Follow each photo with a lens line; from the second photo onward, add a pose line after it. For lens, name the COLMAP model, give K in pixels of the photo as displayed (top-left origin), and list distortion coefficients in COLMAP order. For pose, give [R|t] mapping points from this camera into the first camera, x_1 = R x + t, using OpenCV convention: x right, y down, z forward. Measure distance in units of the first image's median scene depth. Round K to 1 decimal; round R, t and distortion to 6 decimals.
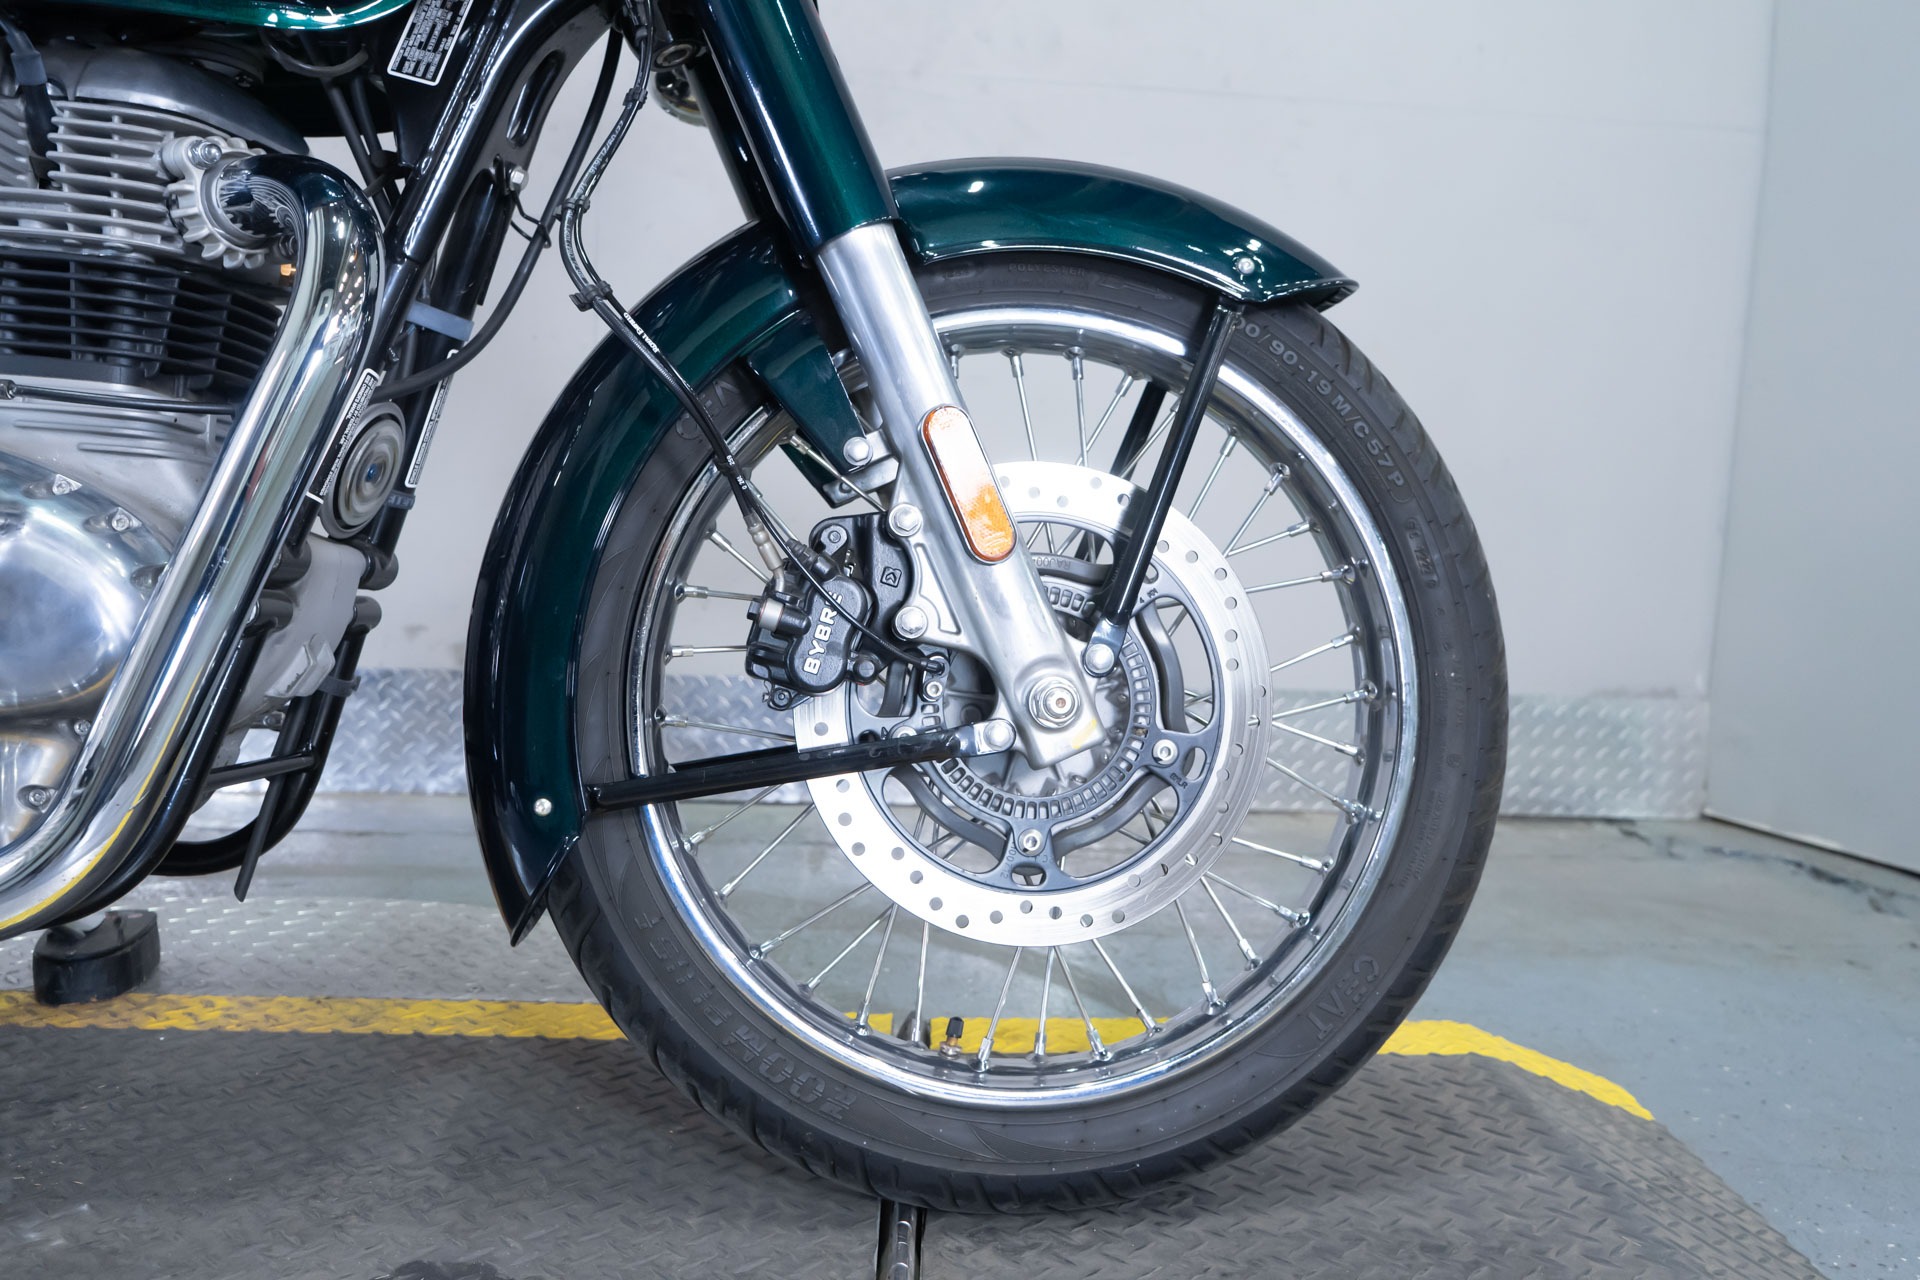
lens RADIAL K [[1601.2, 0, 980.1], [0, 1601.2, 598.5], [0, 0, 1]] dist [-0.025287, 0.021893]
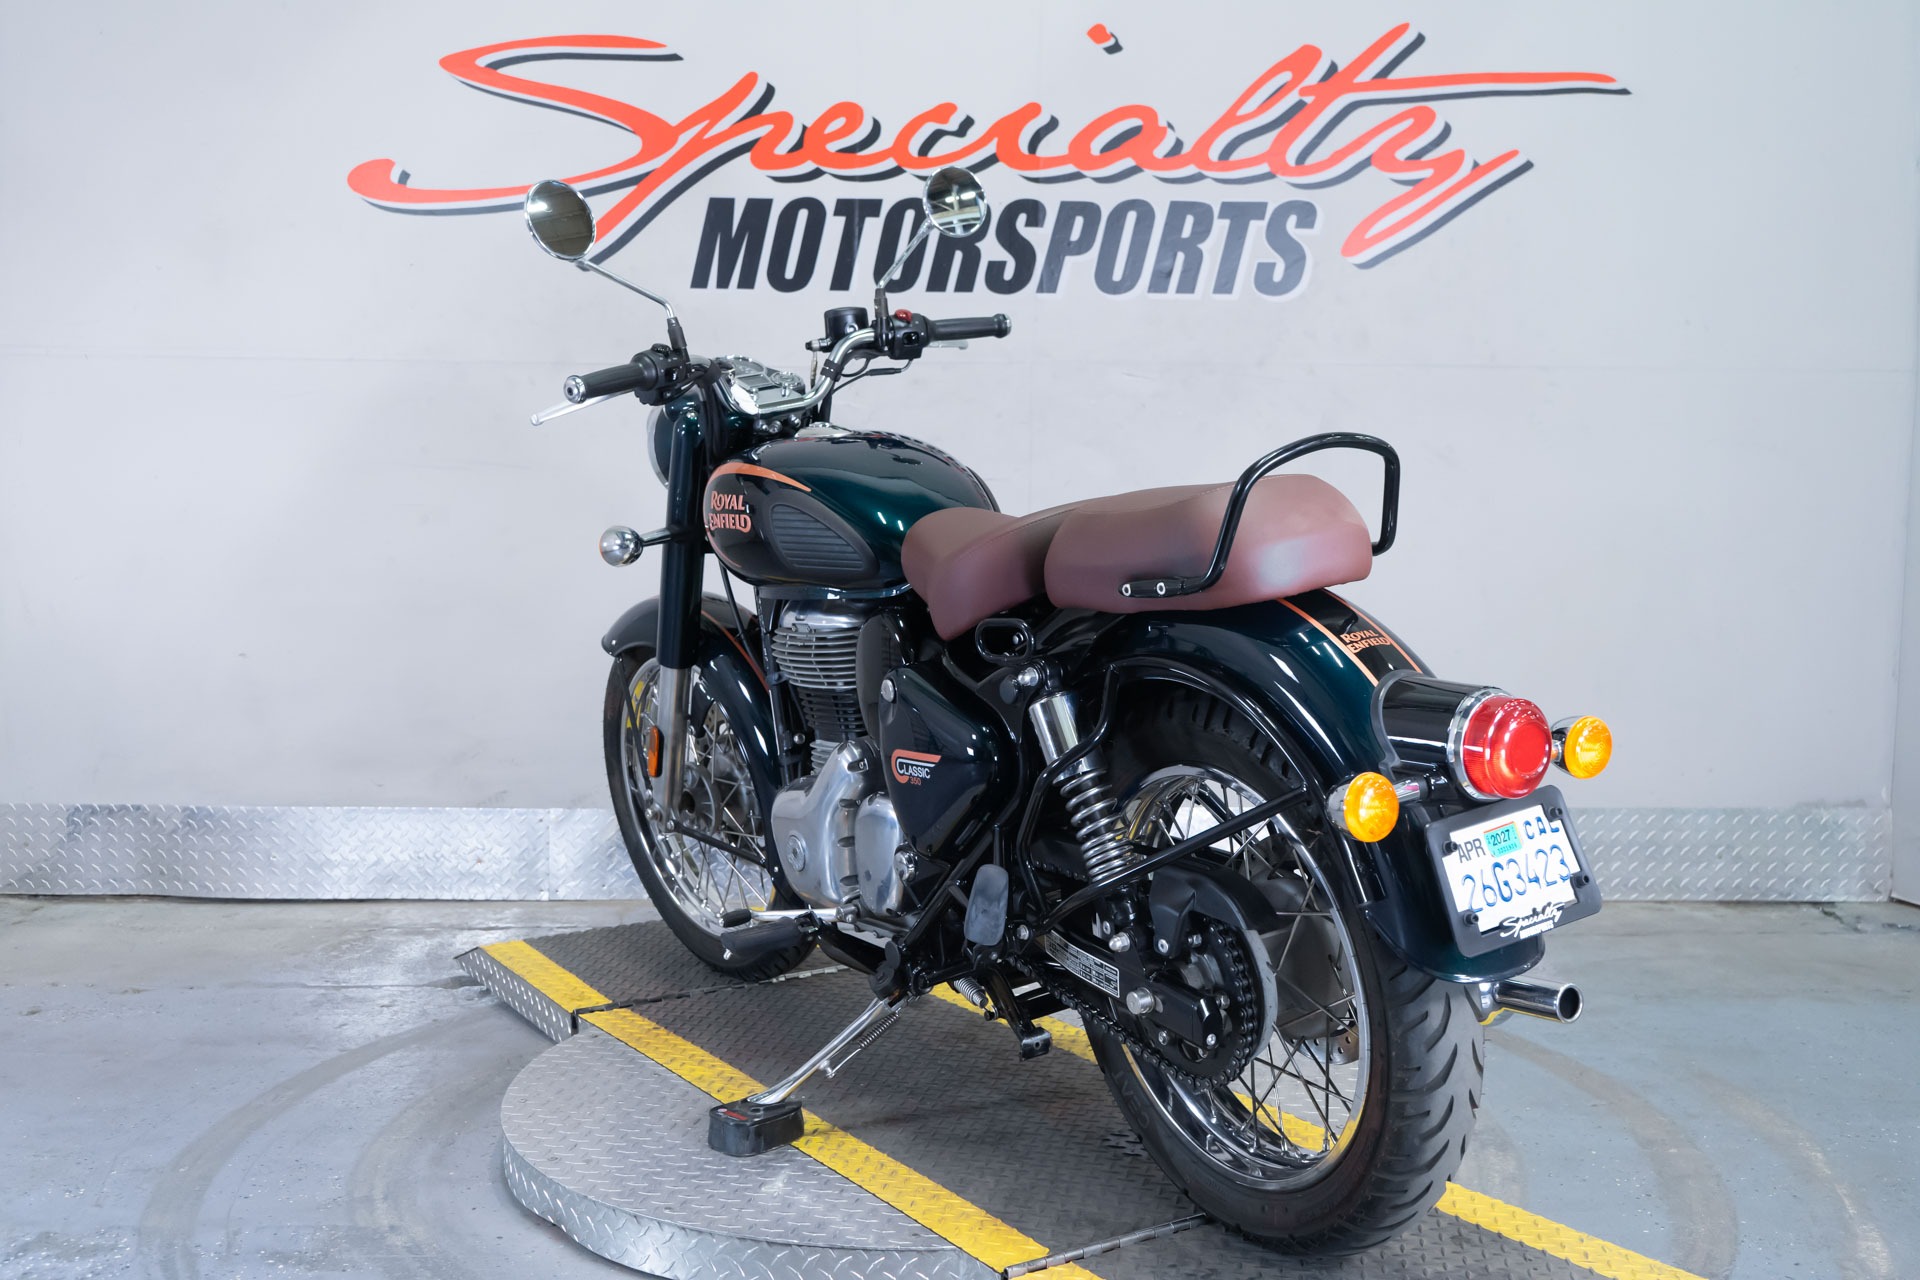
lens RADIAL K [[1912.0, 0, 950.8], [0, 1912.0, 635.6], [0, 0, 1]] dist [-0.011457, 0.000000]
pose [[0.993077, -0.028882, -0.113862, -0.129317], [0.028916, 0.999581, -0.001358, -0.106401], [0.113854, -0.001944, 0.993496, -0.680291]]
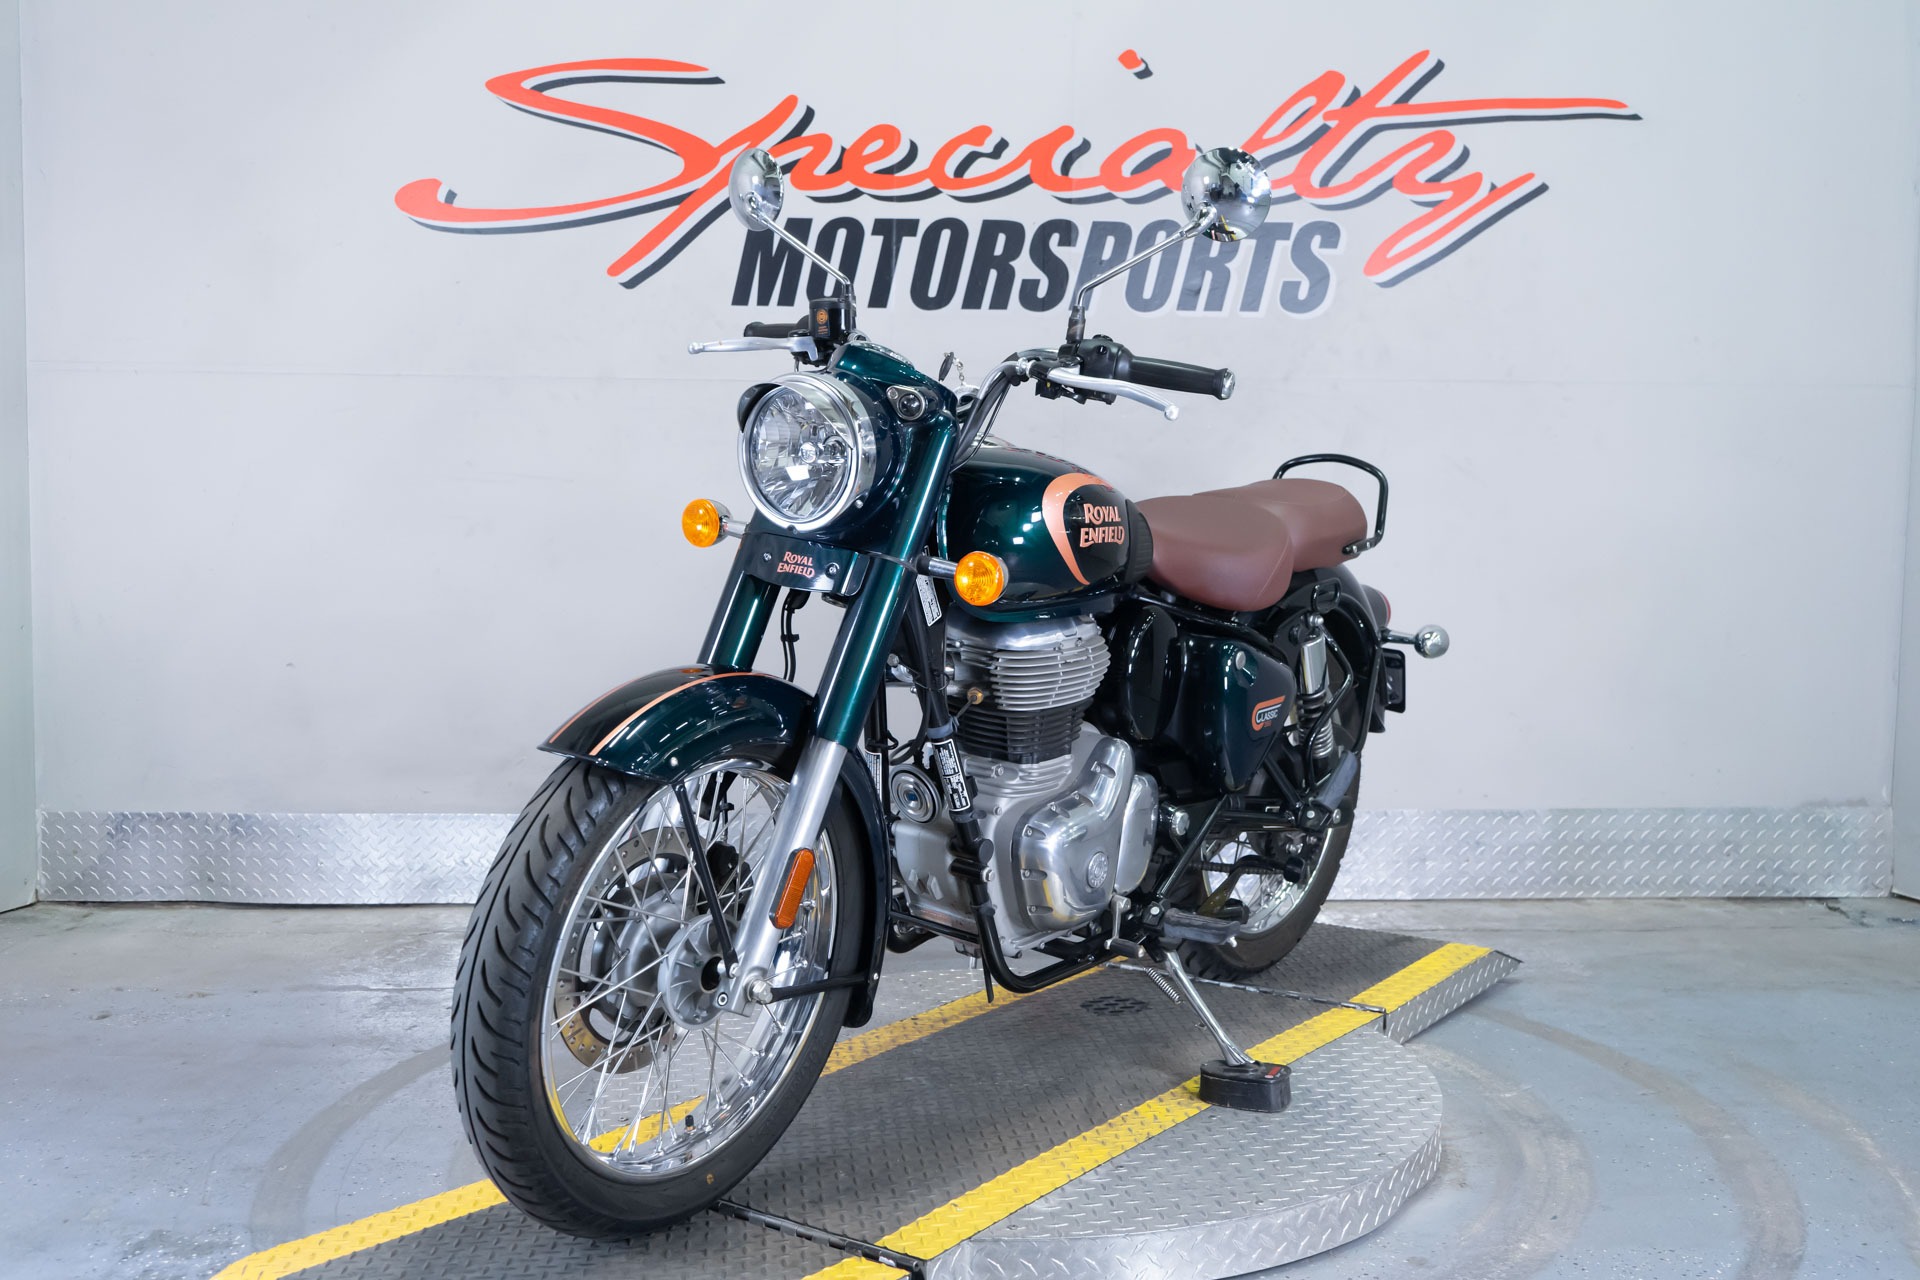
lens RADIAL K [[1871.9, 0, 954.1], [0, 1871.9, 633.9], [0, 0, 1]] dist [-0.015159, 0.000000]
pose [[0.995150, -0.032420, -0.092868, -0.193618], [0.032004, 0.999470, -0.005963, -0.108253], [0.093012, 0.002962, 0.995661, -0.695814]]
